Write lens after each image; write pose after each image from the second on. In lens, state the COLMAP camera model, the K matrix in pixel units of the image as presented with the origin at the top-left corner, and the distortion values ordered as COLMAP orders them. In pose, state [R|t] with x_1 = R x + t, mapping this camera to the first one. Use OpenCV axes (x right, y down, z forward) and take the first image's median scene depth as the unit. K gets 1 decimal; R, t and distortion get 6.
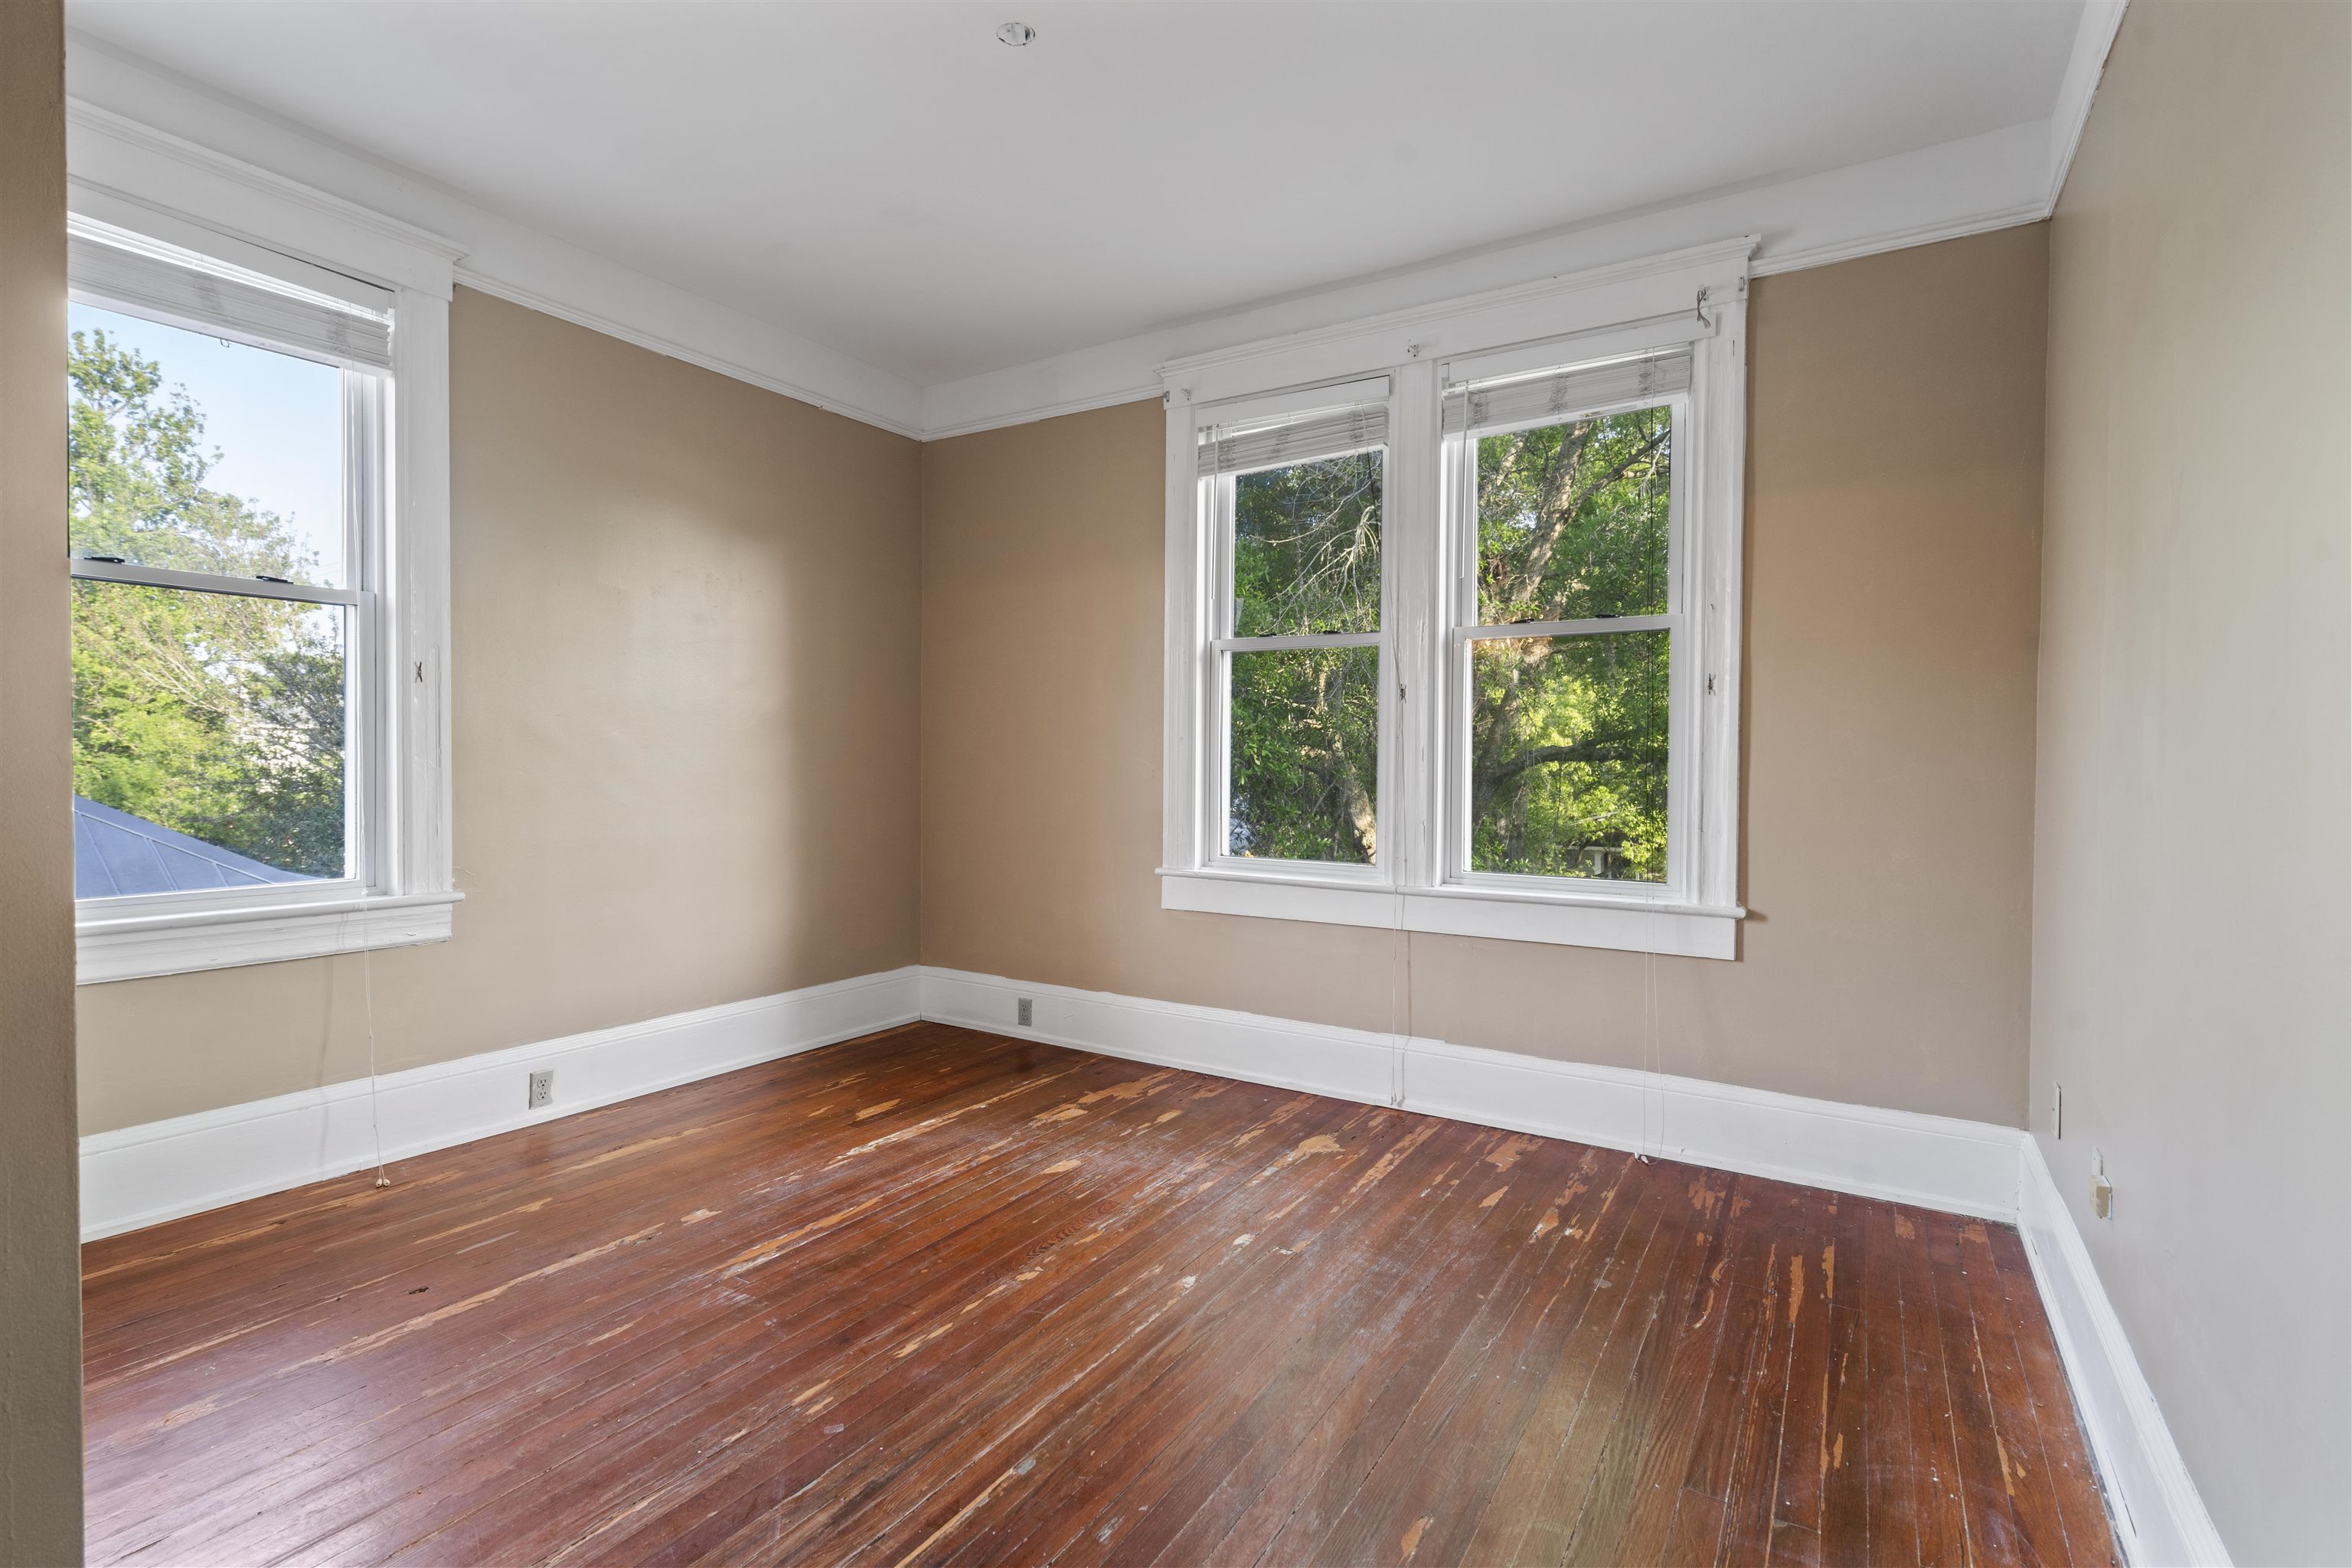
lens RADIAL K [[1080.6, 0, 1183.6], [0, 1080.6, 778.7], [0, 0, 1]] dist [0.001700, 0.000366]
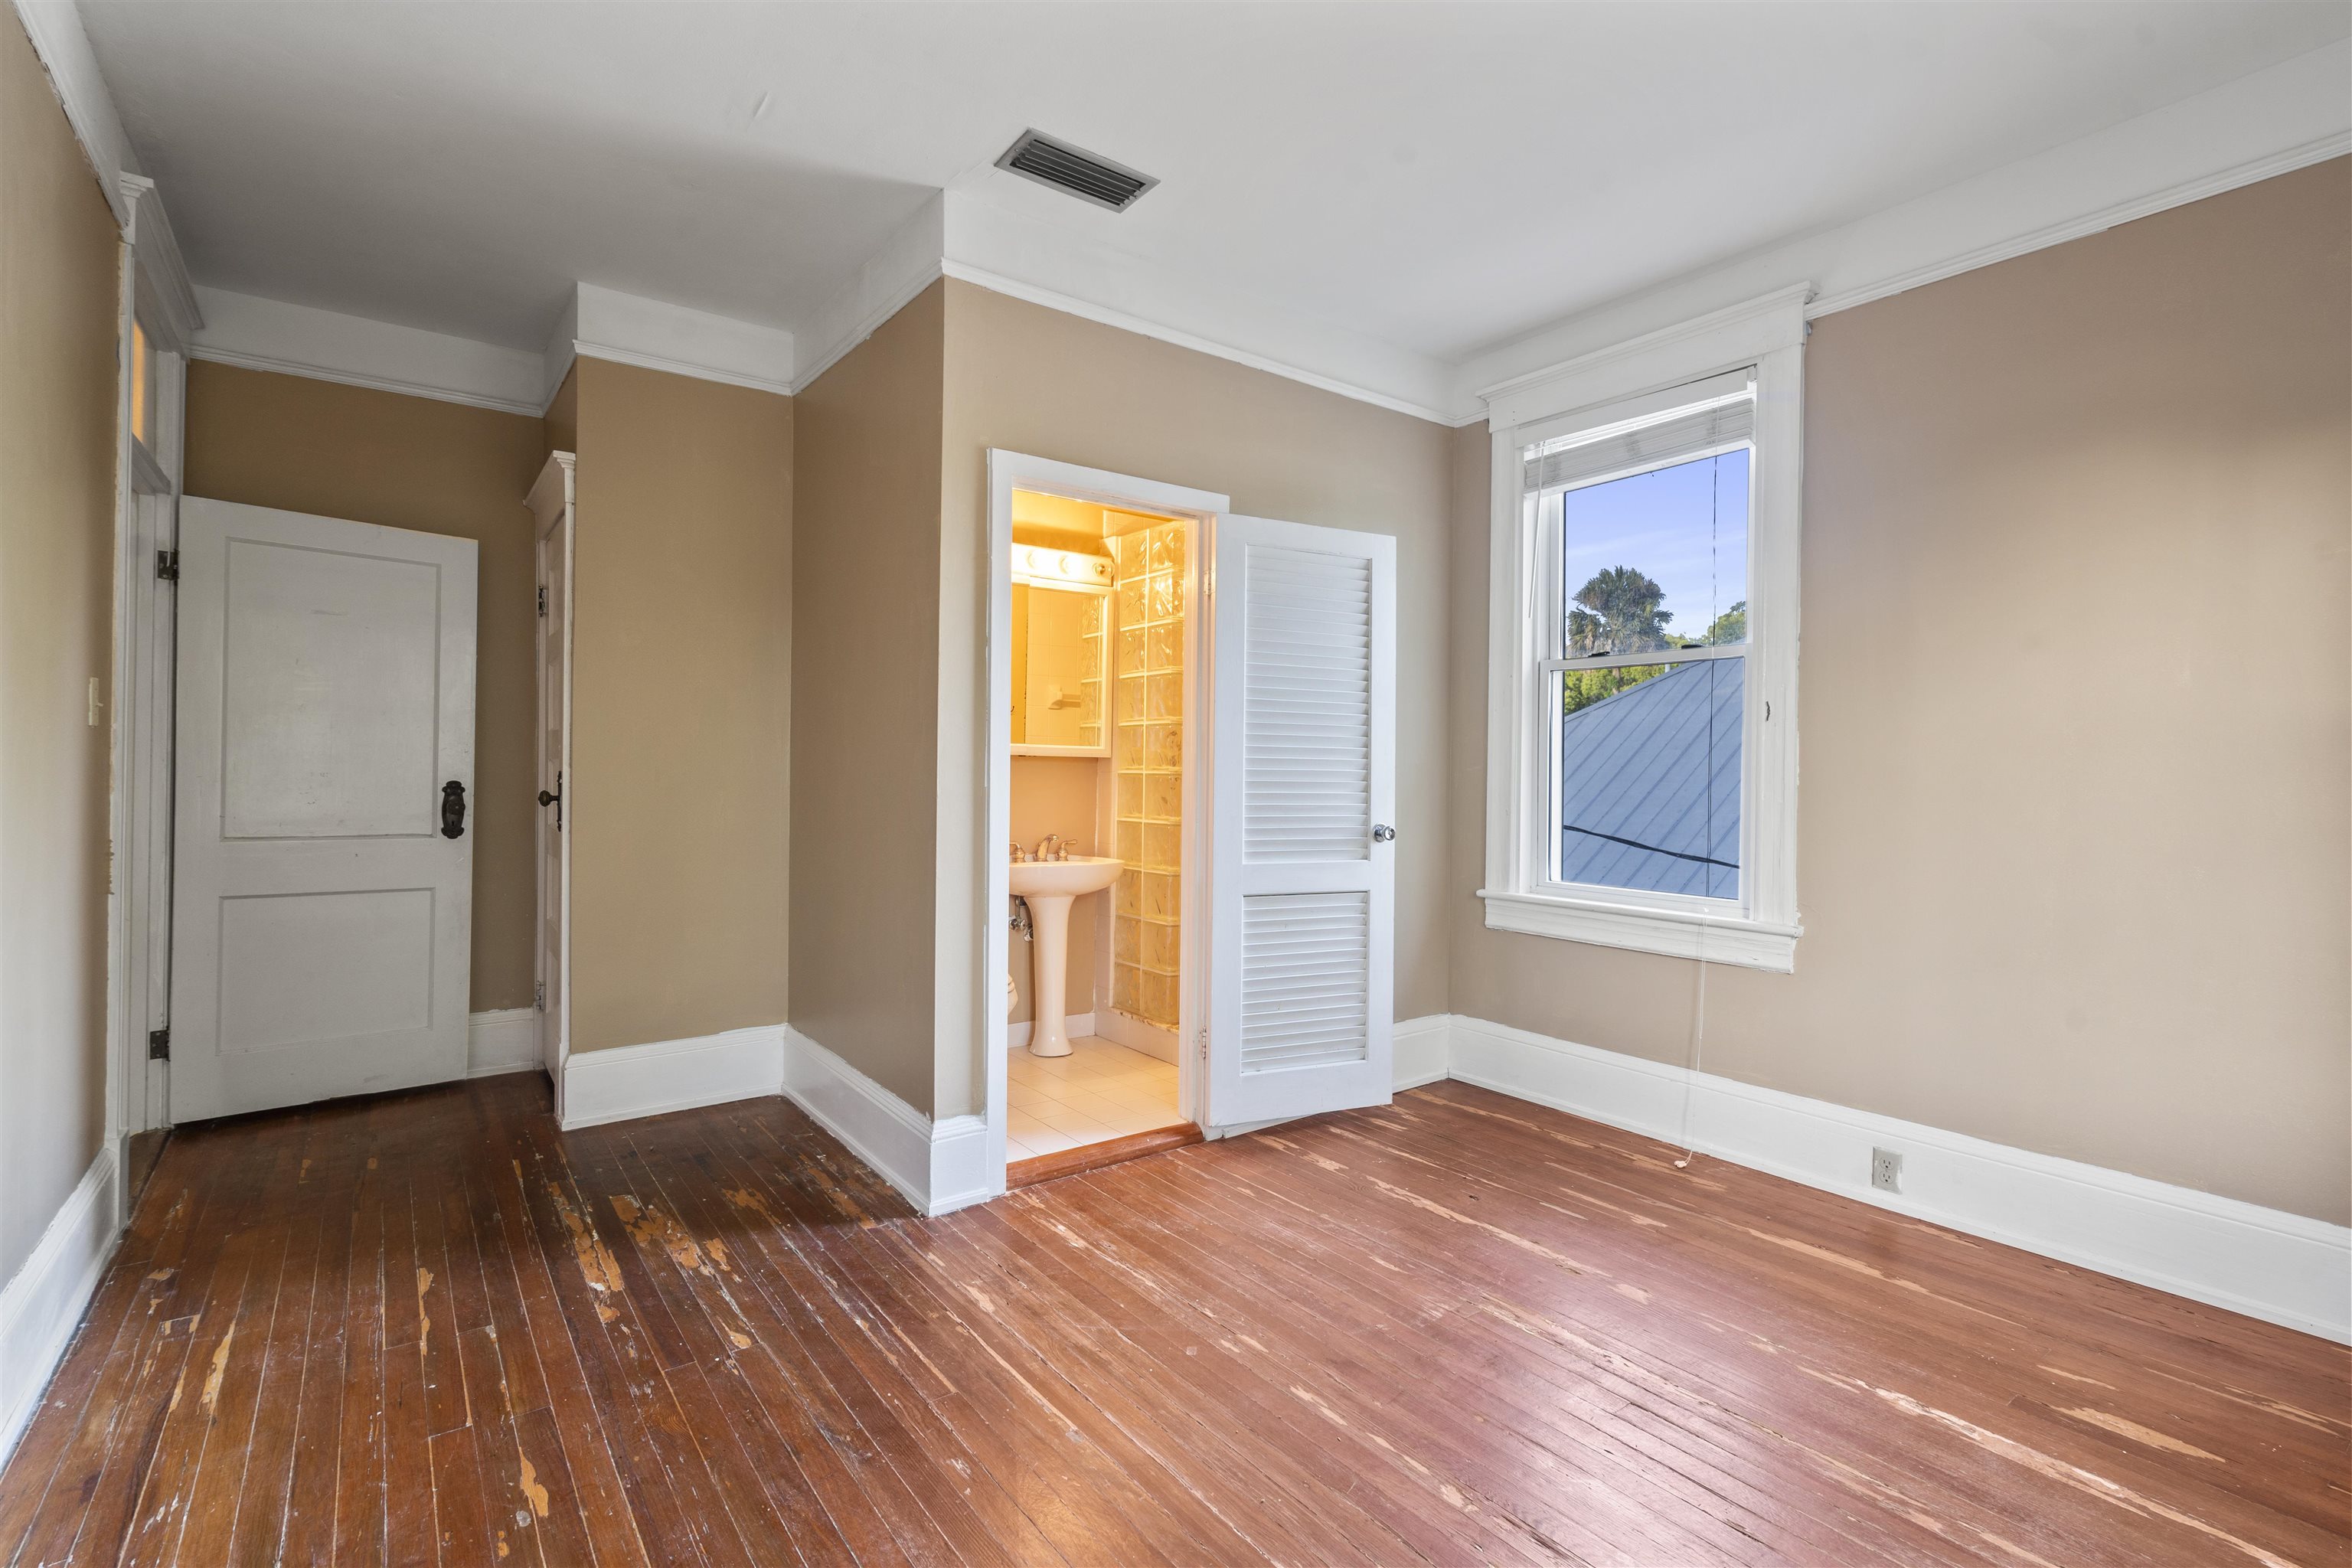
lens RADIAL K [[1080.6, 0, 1183.6], [0, 1080.6, 778.7], [0, 0, 1]] dist [0.001700, 0.000366]
pose [[-0.366838, -0.011284, -0.930217, 0.493836], [-0.031577, 0.999501, 0.000328, -0.015528], [0.929749, 0.029494, -0.367011, 0.882325]]
